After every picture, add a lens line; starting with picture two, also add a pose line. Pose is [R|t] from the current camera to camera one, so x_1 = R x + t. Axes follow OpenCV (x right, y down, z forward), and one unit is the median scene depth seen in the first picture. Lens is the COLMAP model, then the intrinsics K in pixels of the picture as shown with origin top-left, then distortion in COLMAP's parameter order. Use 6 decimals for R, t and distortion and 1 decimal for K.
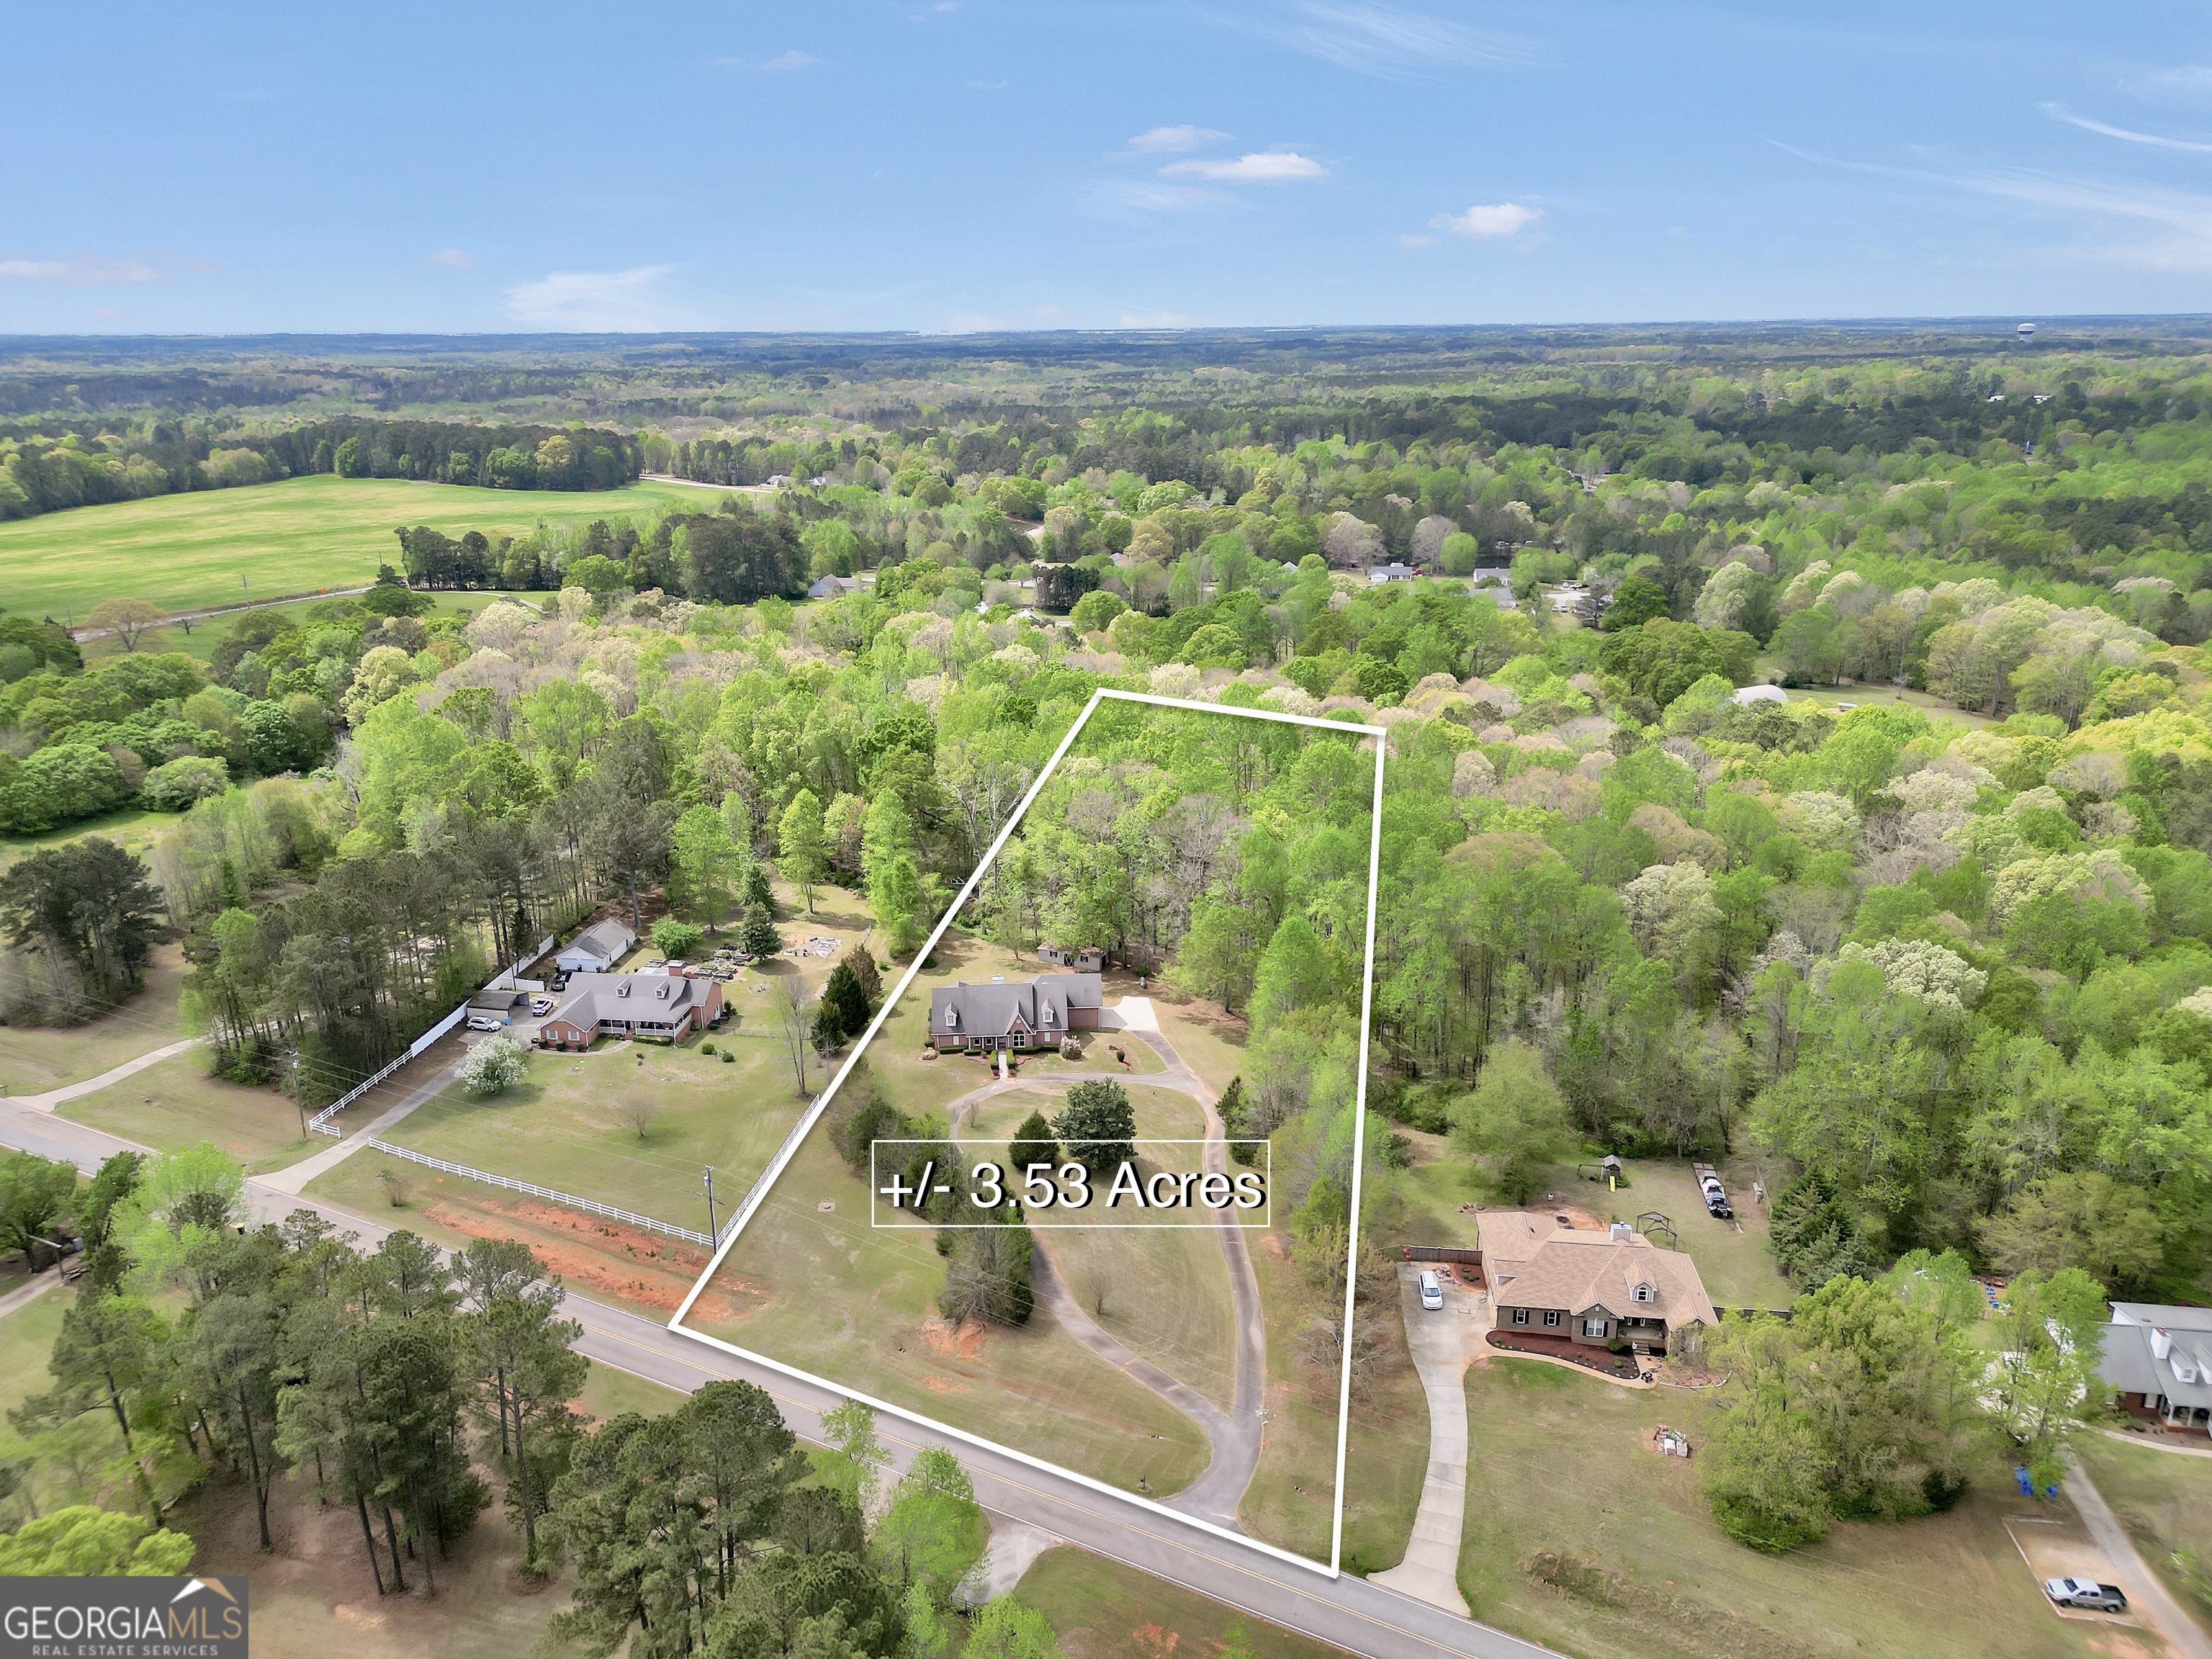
lens RADIAL K [[1554.9, 0, 1114.0], [0, 1554.9, 772.6], [0, 0, 1]] dist [0.066389, -0.062040]
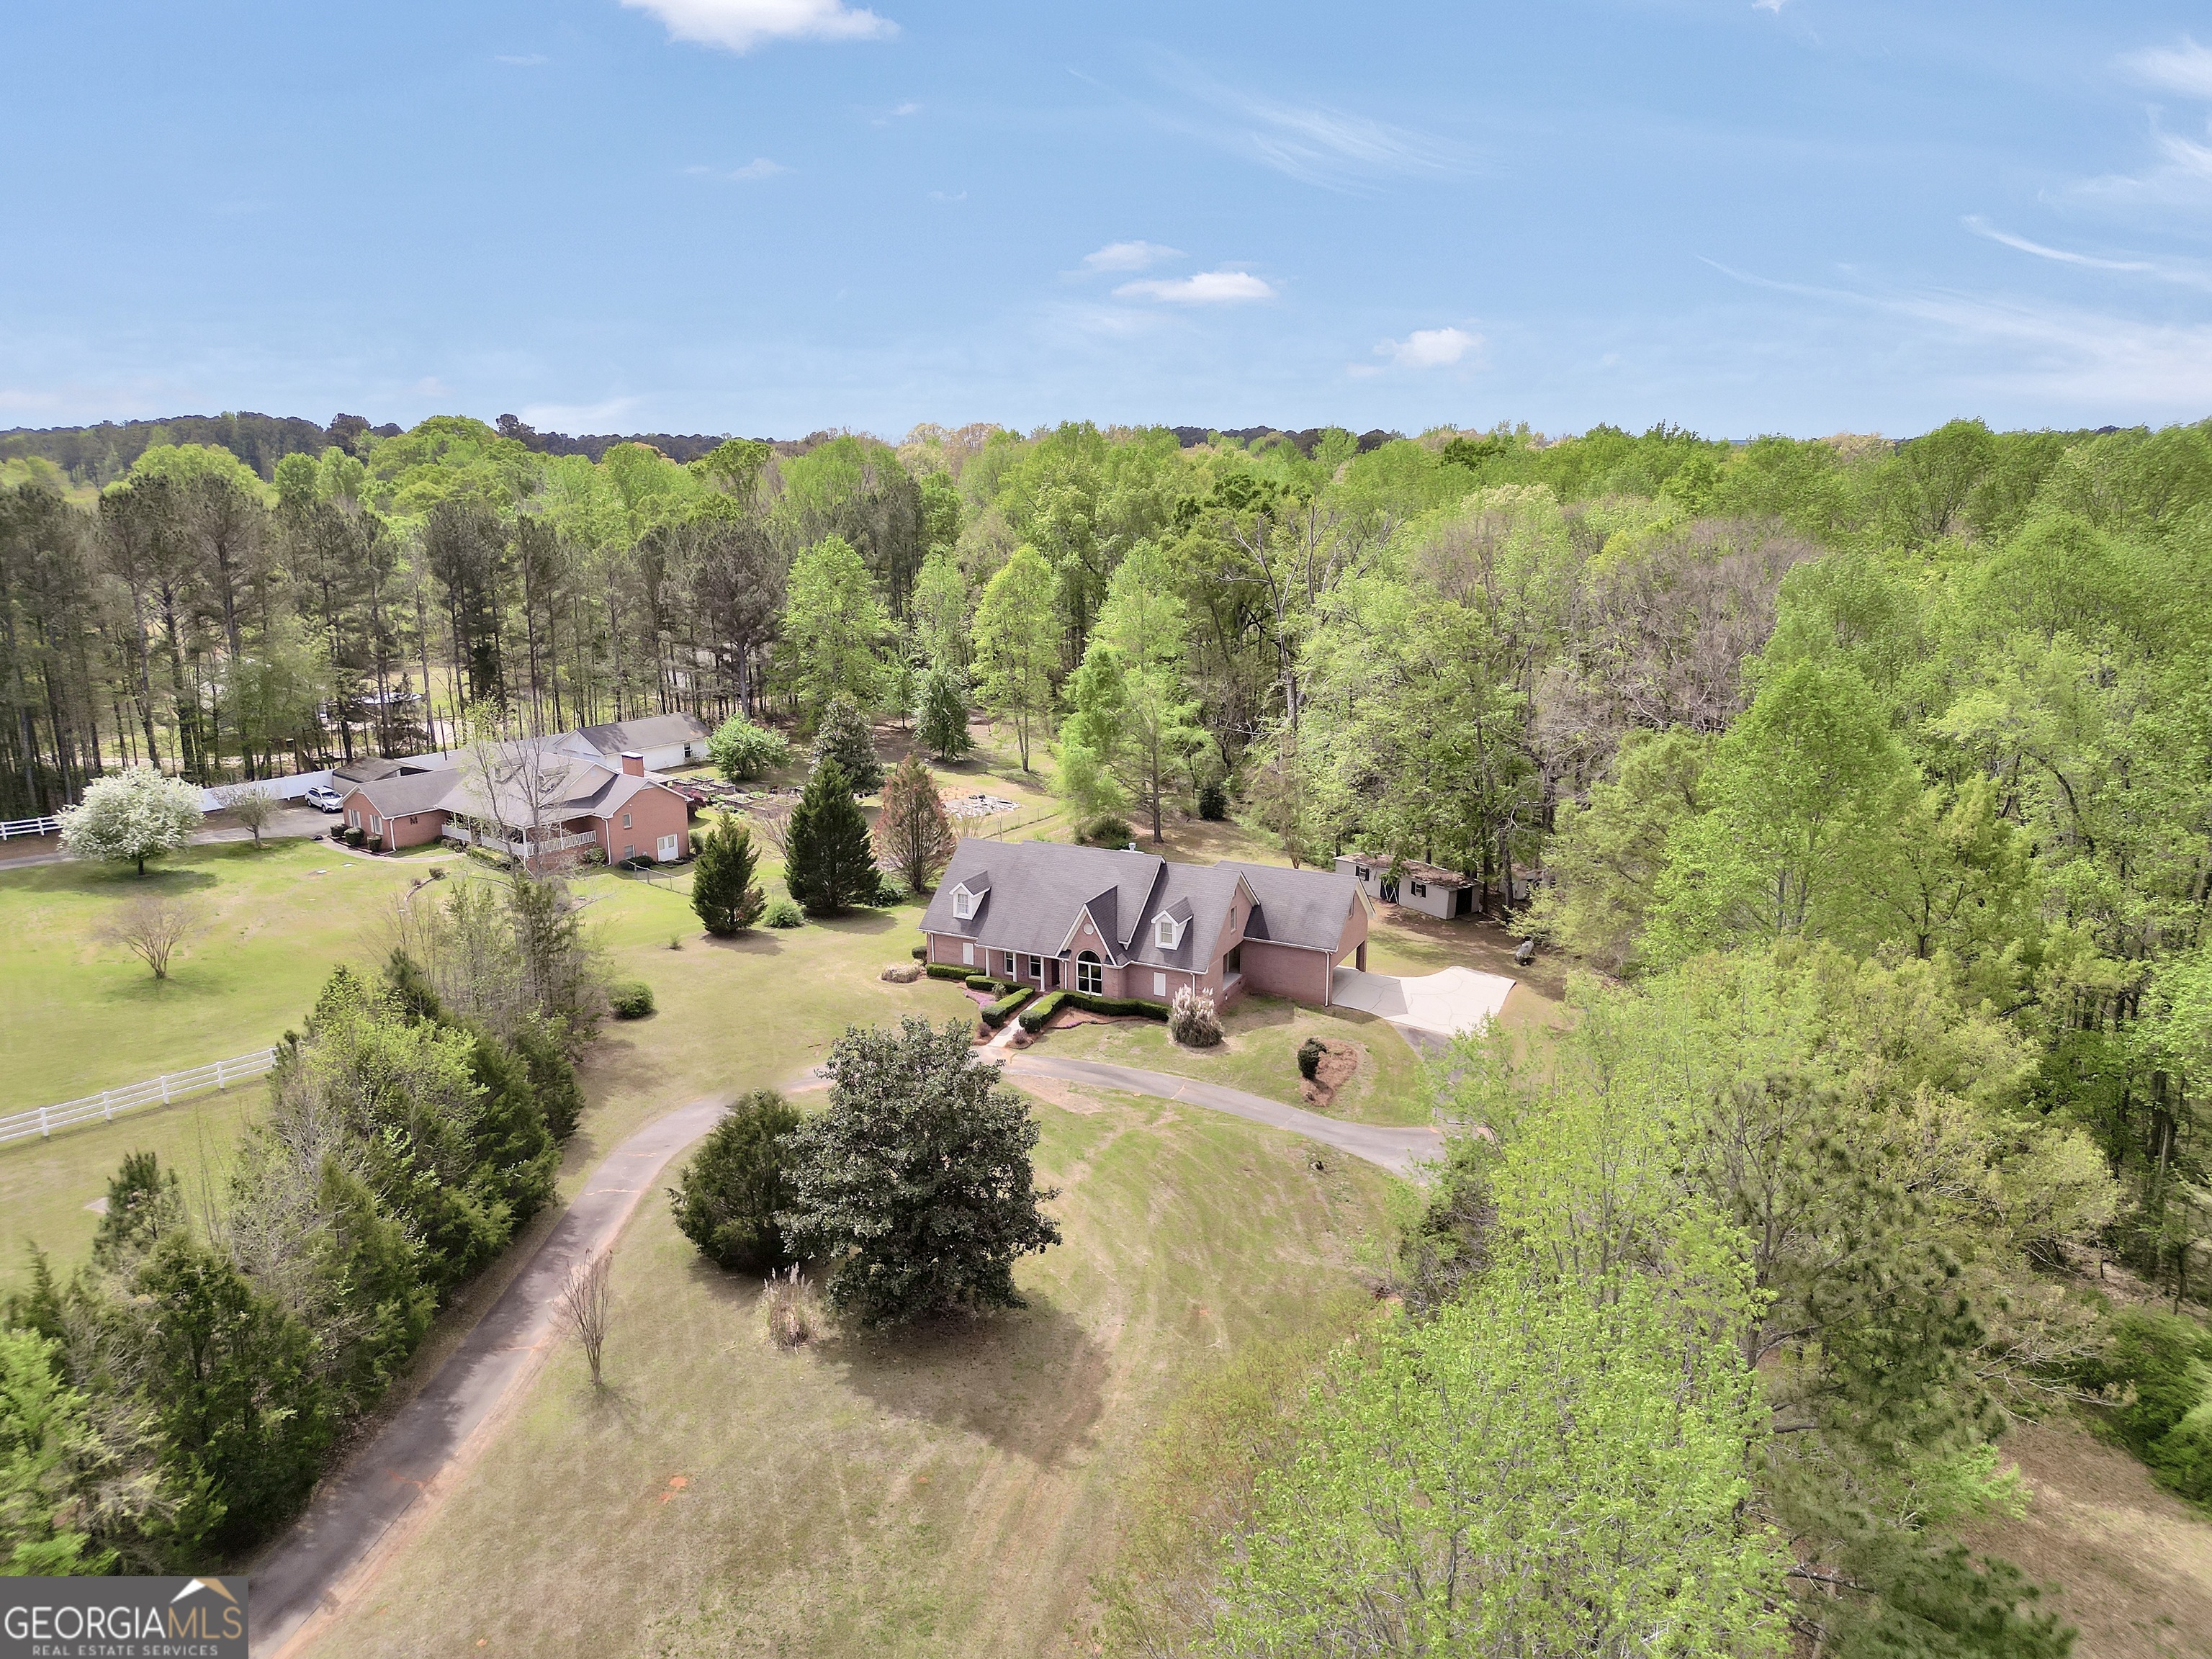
lens RADIAL K [[1520.7, 0, 1106.0], [0, 1520.7, 829.5], [0, 0, 1]] dist [0.101966, -0.000514]
pose [[0.865938, 0.126352, -0.483929, 0.129112], [-0.144083, 0.989565, 0.000549, 0.128973], [0.478949, 0.069250, 0.875107, 0.631137]]
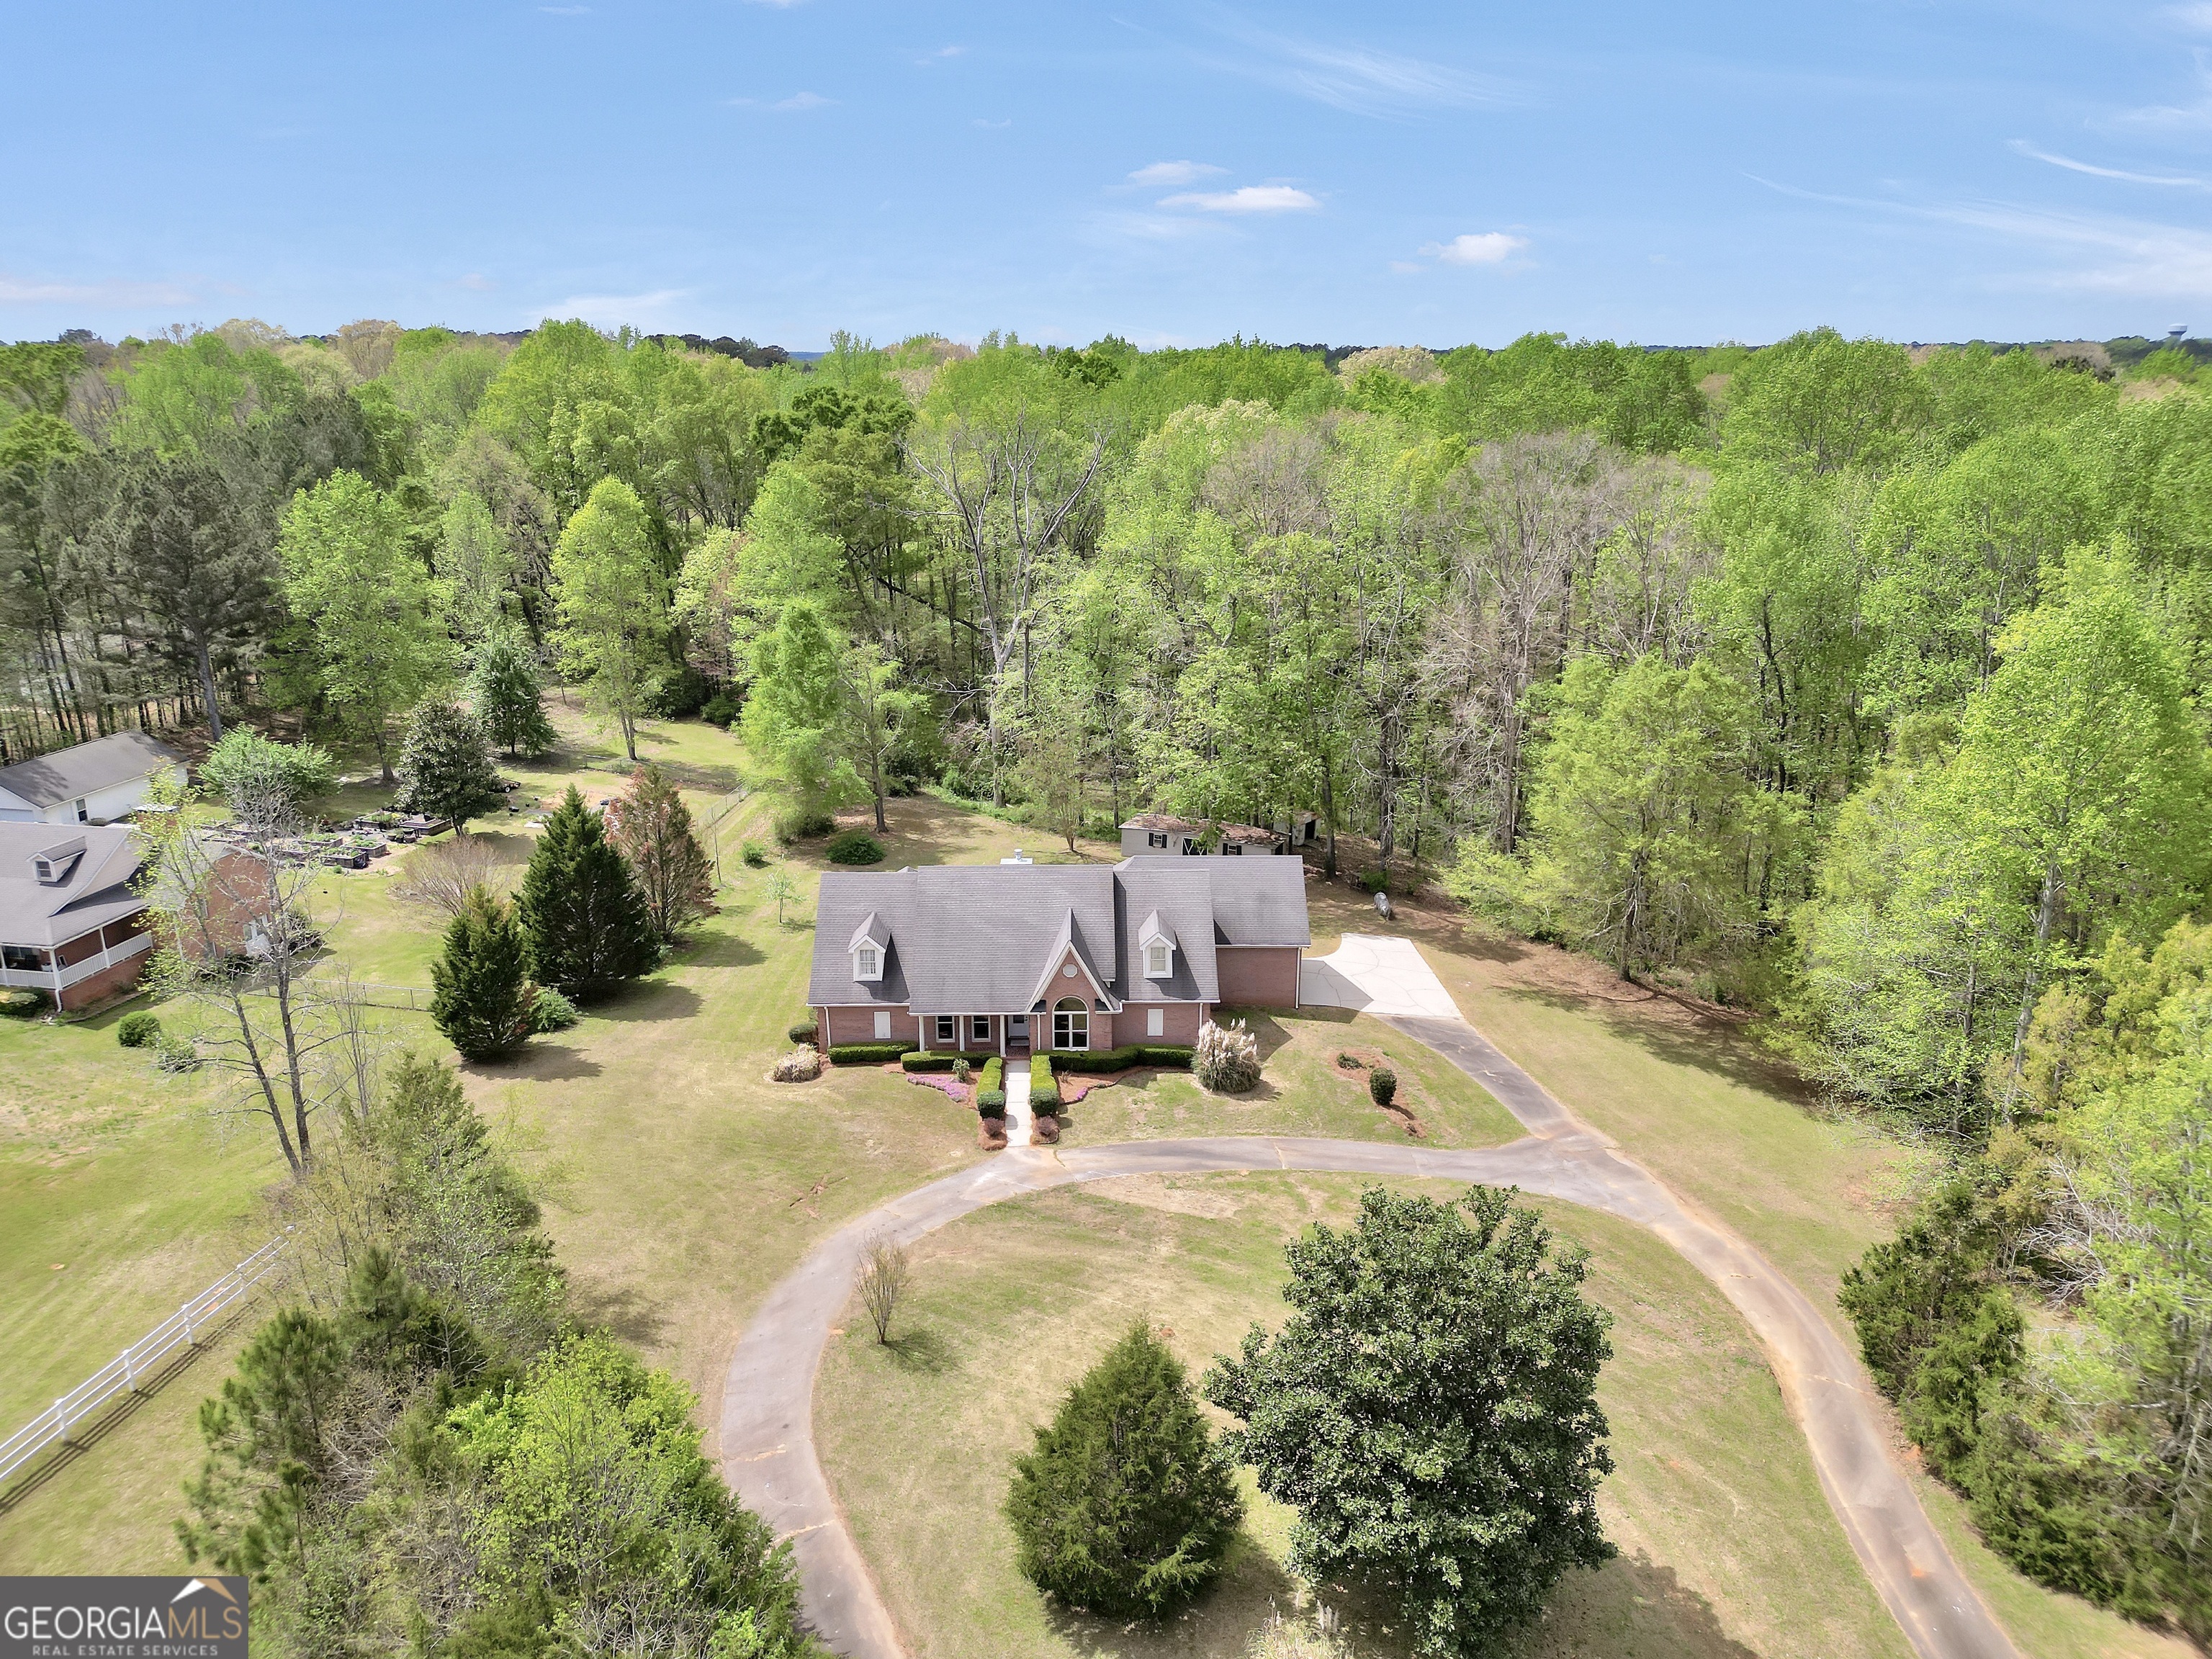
lens RADIAL K [[1548.9, 0, 1098.4], [0, 1548.9, 820.0], [0, 0, 1]] dist [0.069586, -0.057764]
pose [[0.998466, 0.021188, -0.051154, -0.038228], [-0.020667, 0.999729, 0.010690, 0.120677], [0.051367, -0.009617, 0.998634, 0.656191]]
